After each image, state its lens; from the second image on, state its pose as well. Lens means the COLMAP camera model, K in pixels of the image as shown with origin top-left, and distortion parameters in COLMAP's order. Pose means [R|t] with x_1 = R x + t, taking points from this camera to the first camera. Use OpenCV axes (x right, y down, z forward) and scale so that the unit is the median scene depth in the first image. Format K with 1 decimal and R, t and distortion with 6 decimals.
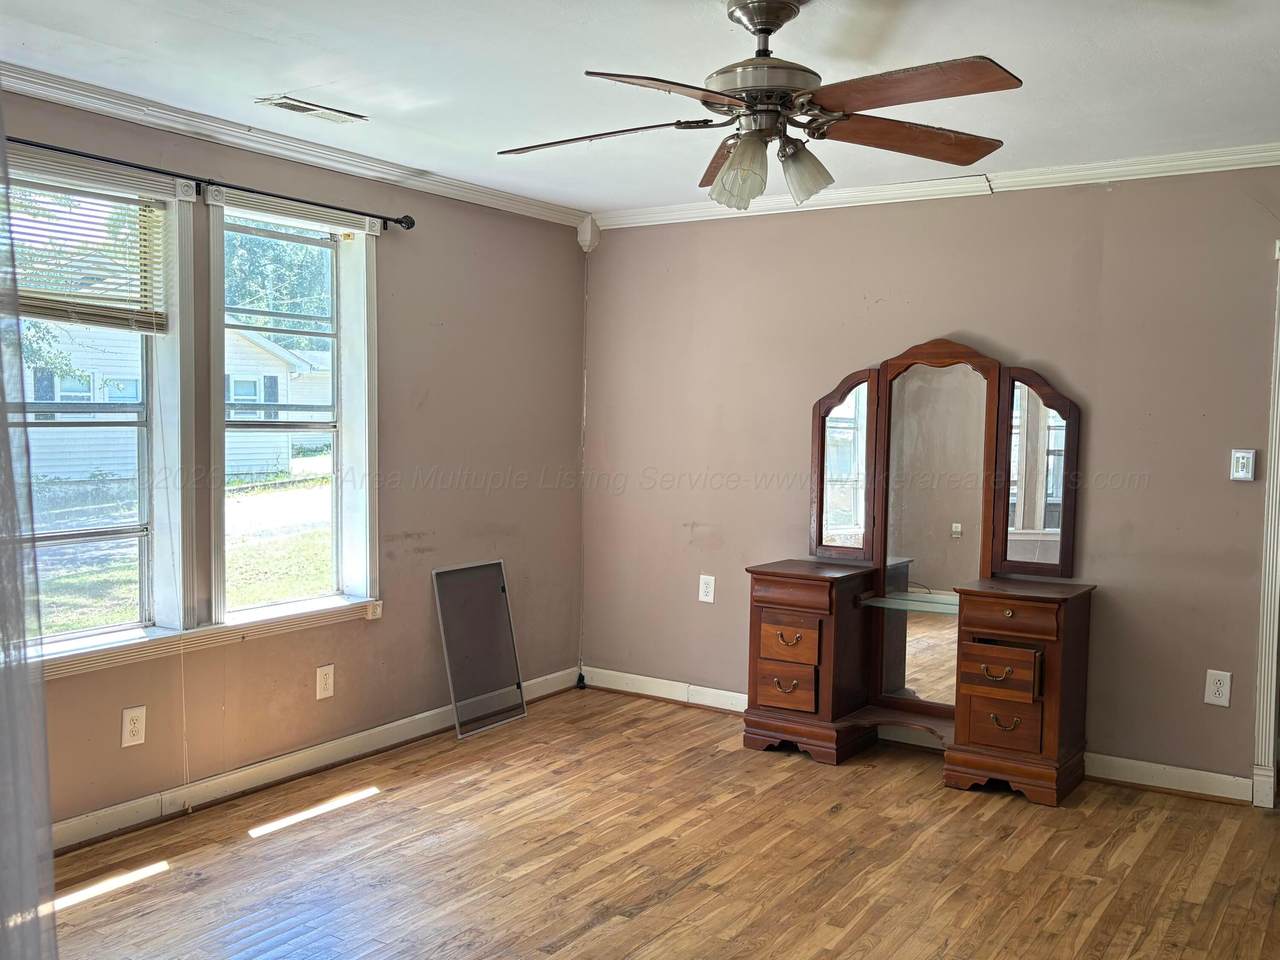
lens RADIAL K [[1185.2, 0, 640.0], [0, 1185.2, 480.0], [0, 0, 1]] dist [0.021040, -0.001591]
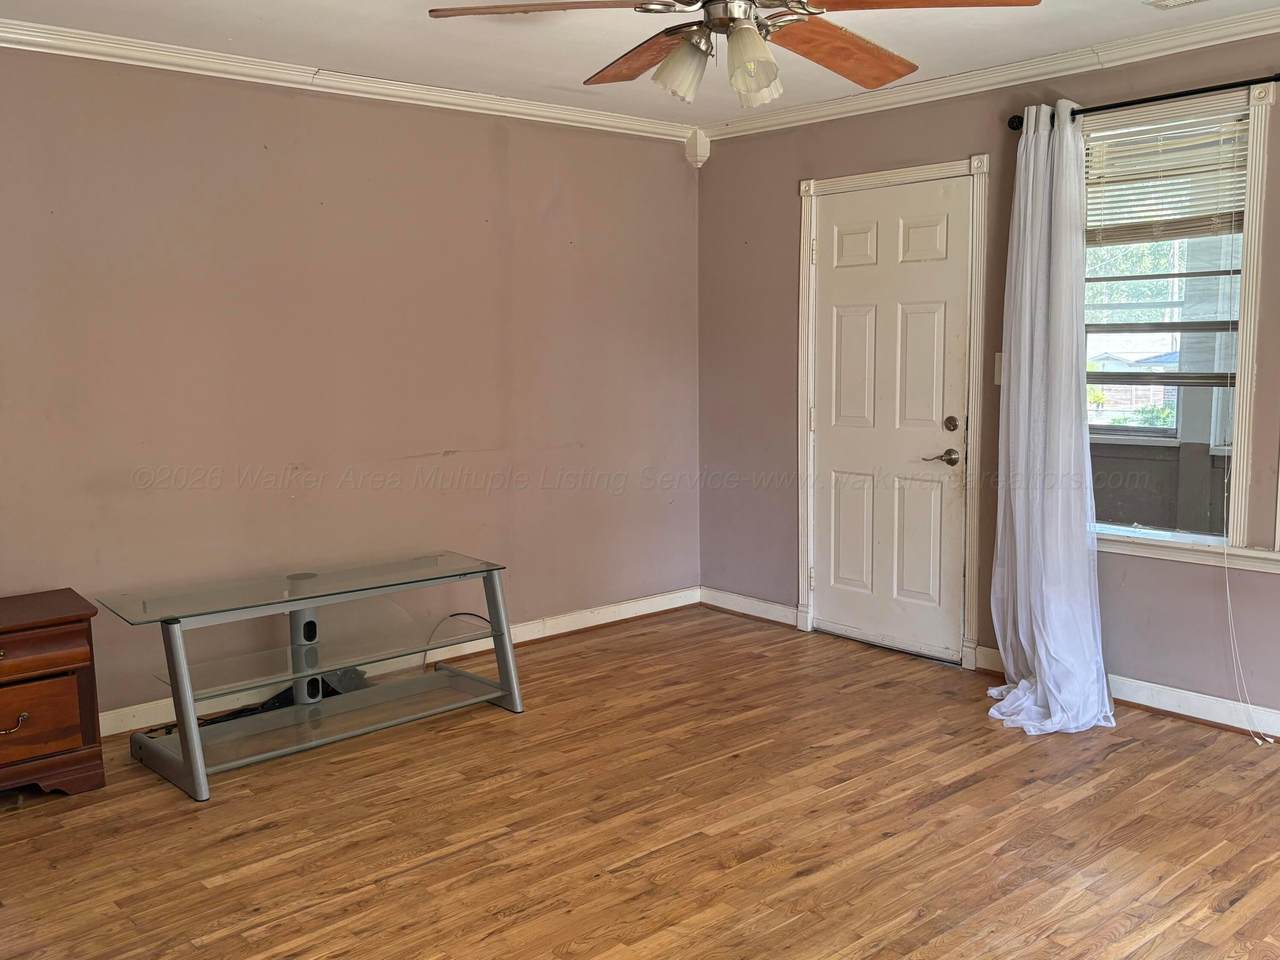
lens RADIAL K [[1185.2, 0, 640.0], [0, 1185.2, 480.0], [0, 0, 1]] dist [0.021040, -0.001591]
pose [[-0.965912, -0.027069, 0.257452, -0.069349], [0.015688, 0.986569, 0.162589, -0.084746], [-0.258395, 0.161085, -0.952514, 1.622134]]
